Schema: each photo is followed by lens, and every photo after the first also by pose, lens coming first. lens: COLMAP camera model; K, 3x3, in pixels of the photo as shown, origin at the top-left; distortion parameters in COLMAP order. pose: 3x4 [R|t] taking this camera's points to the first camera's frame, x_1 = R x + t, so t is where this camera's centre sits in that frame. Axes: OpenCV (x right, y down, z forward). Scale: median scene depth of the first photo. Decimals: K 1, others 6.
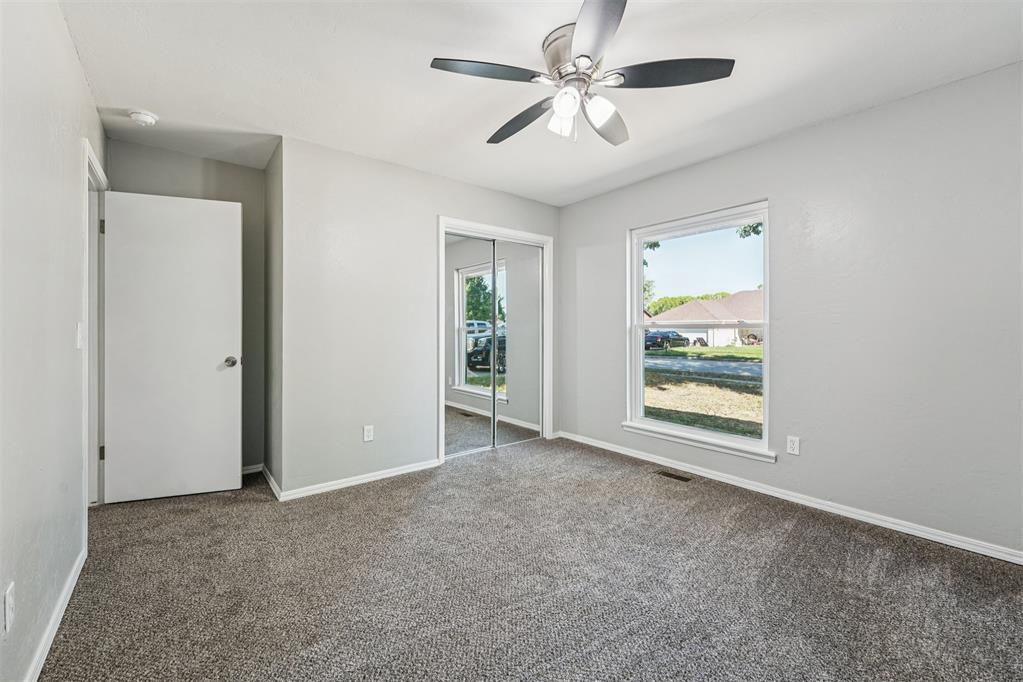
lens RADIAL K [[415.7, 0, 509.2], [0, 415.7, 335.5], [0, 0, 1]] dist [-0.000362, 0.000093]
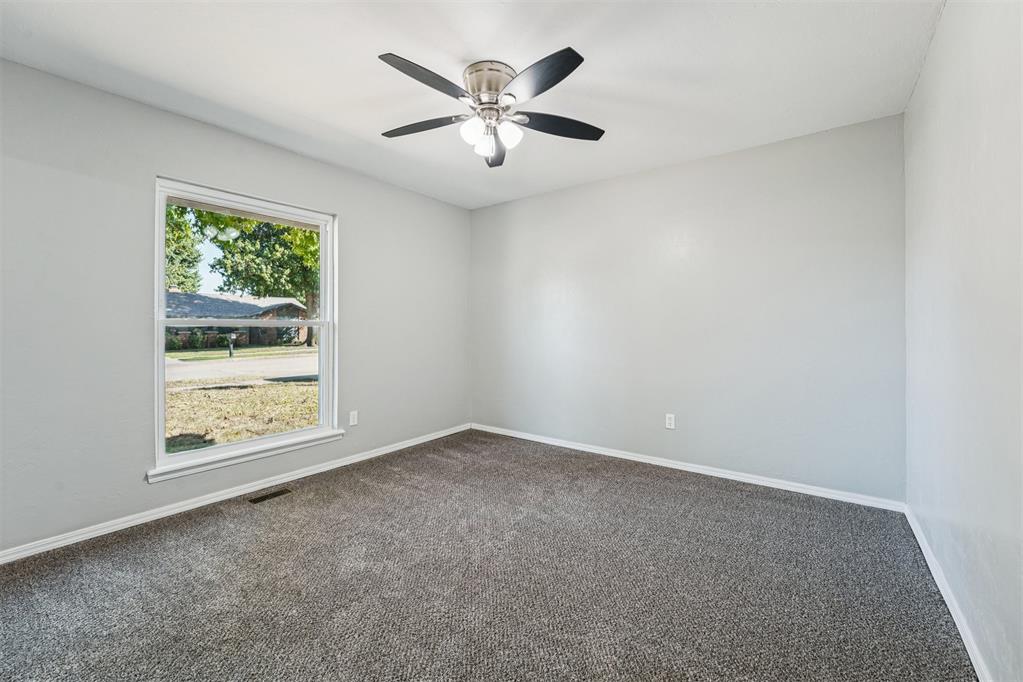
lens RADIAL K [[415.7, 0, 509.2], [0, 415.7, 335.5], [0, 0, 1]] dist [-0.000362, 0.000093]
pose [[-0.241250, -0.021482, 0.970225, -0.652992], [0.013743, 0.999579, 0.025549, -0.014540], [-0.970366, 0.019498, -0.240854, 0.834798]]
